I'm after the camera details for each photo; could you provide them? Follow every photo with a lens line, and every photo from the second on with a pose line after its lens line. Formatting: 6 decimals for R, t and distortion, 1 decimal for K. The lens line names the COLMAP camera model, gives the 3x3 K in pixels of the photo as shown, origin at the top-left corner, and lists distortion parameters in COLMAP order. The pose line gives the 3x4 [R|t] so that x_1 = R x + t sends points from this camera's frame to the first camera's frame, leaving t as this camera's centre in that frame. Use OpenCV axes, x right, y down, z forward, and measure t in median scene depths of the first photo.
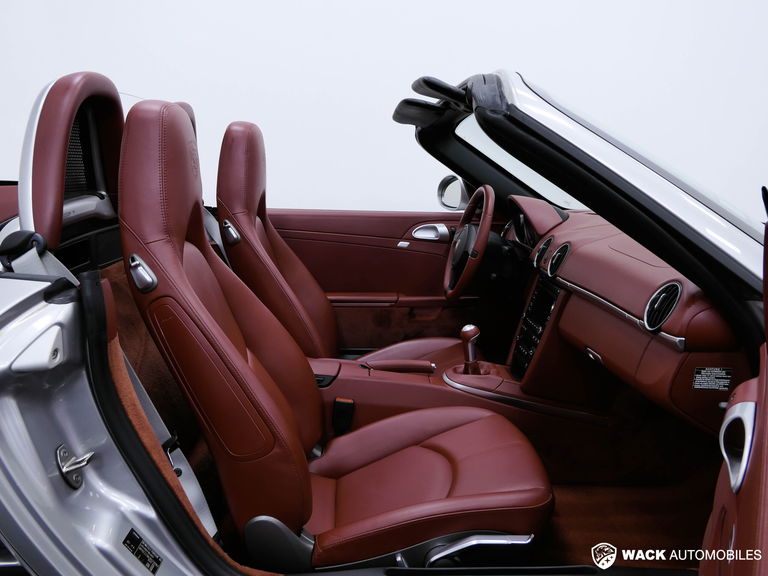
lens RADIAL K [[665.8, 0, 383.8], [0, 665.8, 301.8], [0, 0, 1]] dist [-0.001947, 0.007717]
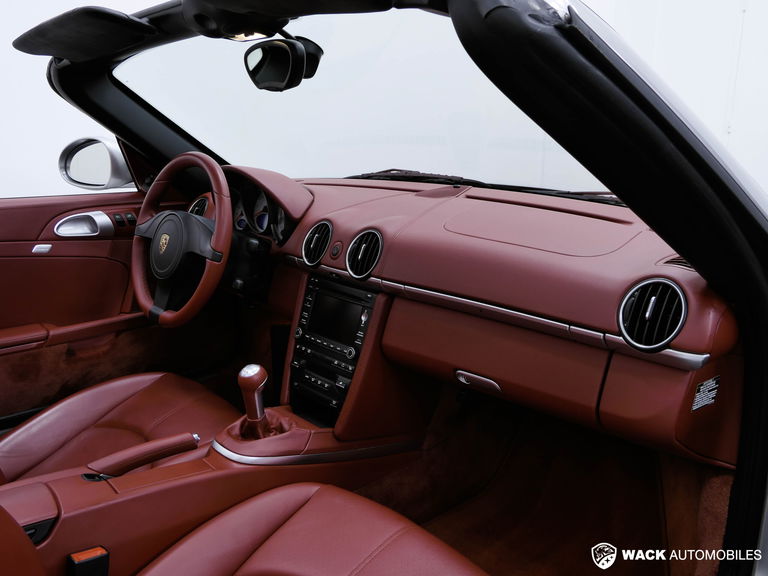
lens RADIAL K [[665.8, 0, 383.8], [0, 665.8, 301.8], [0, 0, 1]] dist [-0.001947, 0.007717]
pose [[0.760074, -0.170976, 0.626941, -0.144224], [0.133309, 0.985273, 0.107080, -0.066666], [-0.636016, 0.002188, 0.771672, 0.327087]]
